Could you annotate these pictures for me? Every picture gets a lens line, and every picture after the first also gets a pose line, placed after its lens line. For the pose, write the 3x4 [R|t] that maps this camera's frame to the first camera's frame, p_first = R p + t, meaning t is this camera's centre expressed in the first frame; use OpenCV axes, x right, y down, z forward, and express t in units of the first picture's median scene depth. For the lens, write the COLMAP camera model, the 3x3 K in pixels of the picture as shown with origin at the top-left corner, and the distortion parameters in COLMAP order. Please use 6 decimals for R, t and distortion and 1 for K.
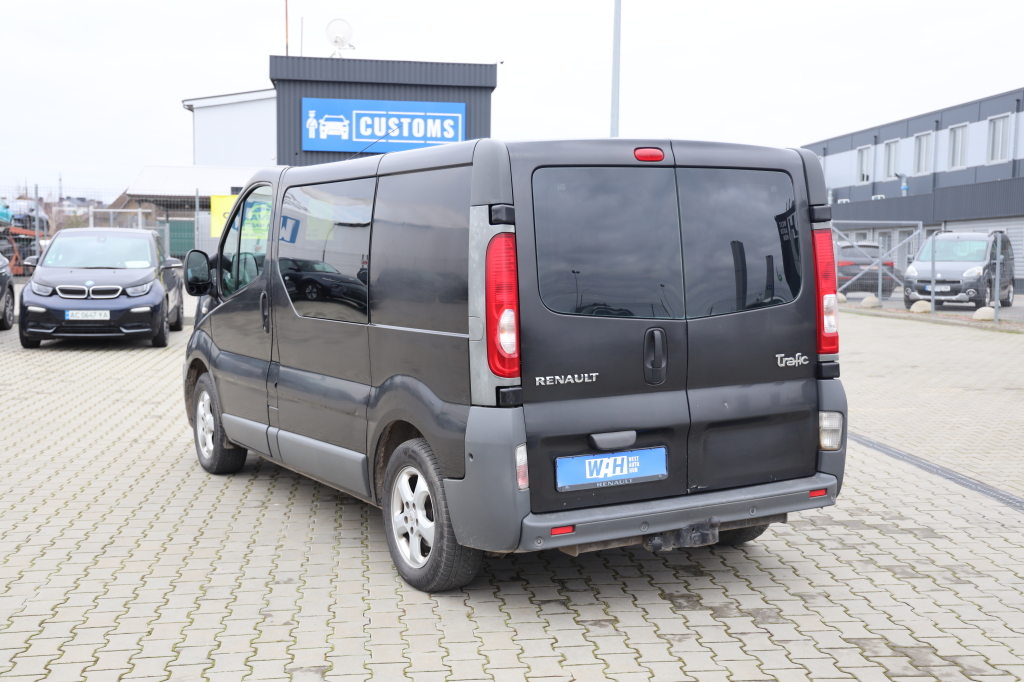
lens RADIAL K [[1171.4, 0, 548.5], [0, 1171.4, 357.3], [0, 0, 1]] dist [0.063088, 0.000000]
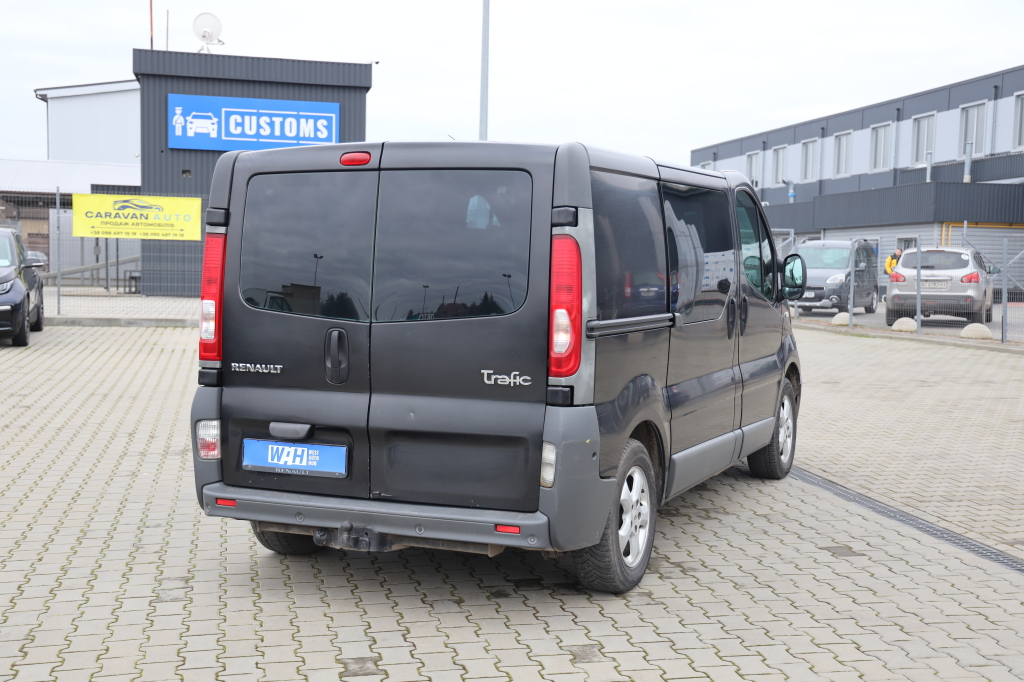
lens RADIAL K [[1314.2, 0, 558.8], [0, 1314.2, 365.0], [0, 0, 1]] dist [0.112433, 0.000000]
pose [[0.996759, 0.001785, 0.080427, 0.023669], [-0.001119, 0.999965, -0.008328, 0.011826], [-0.080439, 0.008211, 0.996726, -0.117648]]
